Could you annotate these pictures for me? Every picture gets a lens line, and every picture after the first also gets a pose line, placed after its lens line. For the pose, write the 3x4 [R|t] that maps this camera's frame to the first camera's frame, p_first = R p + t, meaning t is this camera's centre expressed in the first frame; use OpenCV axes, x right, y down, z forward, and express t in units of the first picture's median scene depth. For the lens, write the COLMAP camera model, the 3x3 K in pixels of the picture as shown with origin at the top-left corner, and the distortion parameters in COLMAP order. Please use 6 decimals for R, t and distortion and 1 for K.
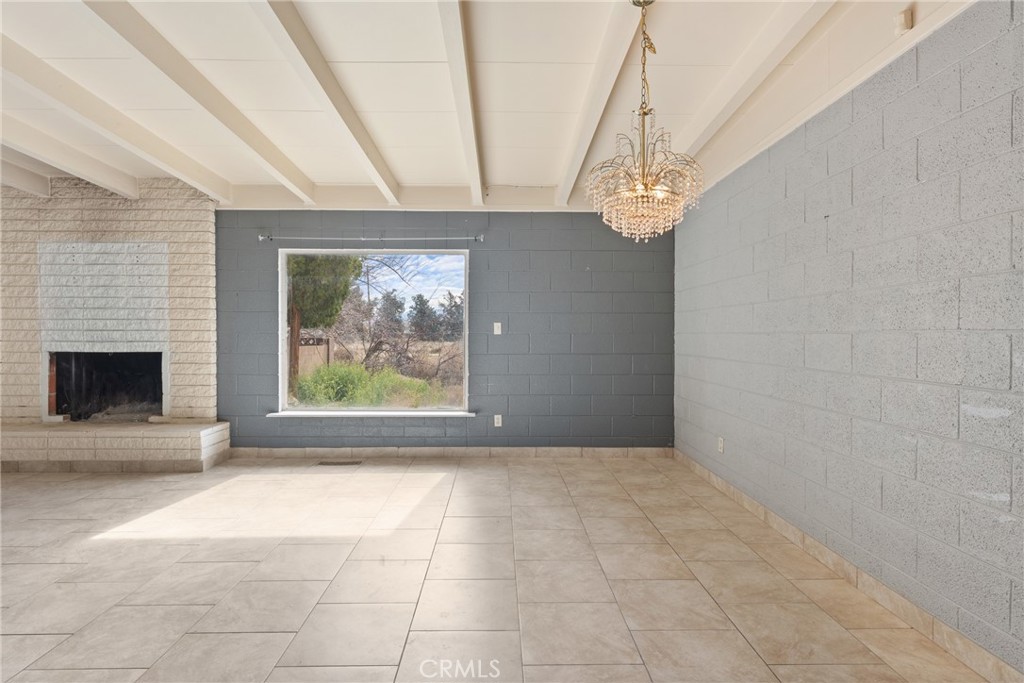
lens RADIAL K [[539.6, 0, 511.6], [0, 539.6, 342.0], [0, 0, 1]] dist [-0.001325, -0.001132]
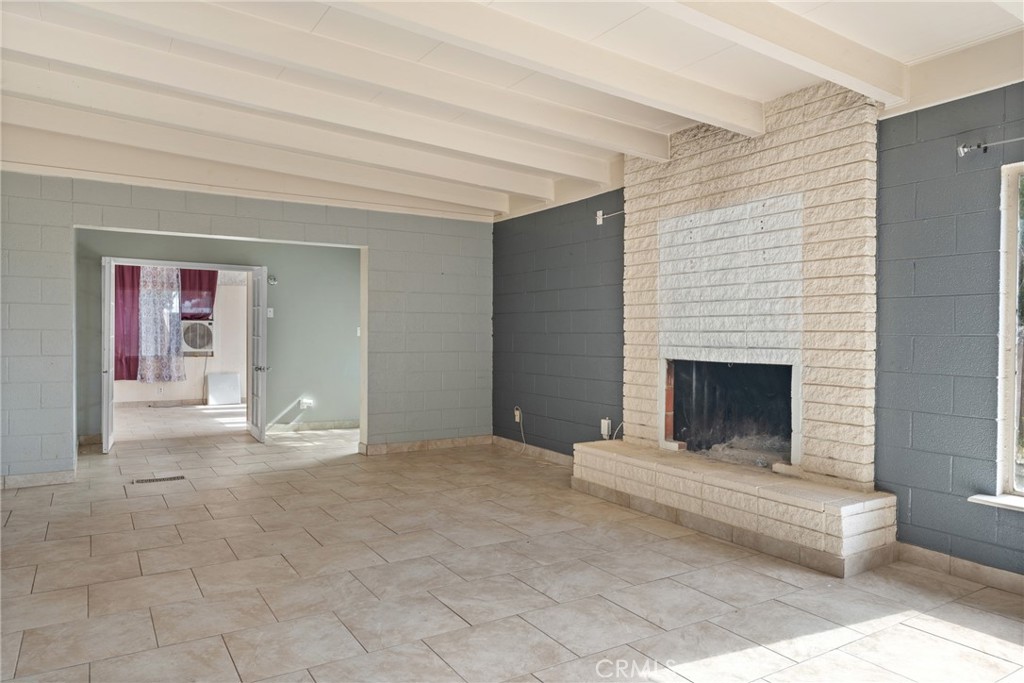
lens RADIAL K [[679.7, 0, 513.3], [0, 679.7, 341.4], [0, 0, 1]] dist [0.004833, -0.001979]
pose [[0.511999, 0.010449, -0.858922, -0.125845], [-0.016126, 0.999867, 0.002551, -0.006497], [0.858834, 0.012545, 0.512100, 0.304823]]
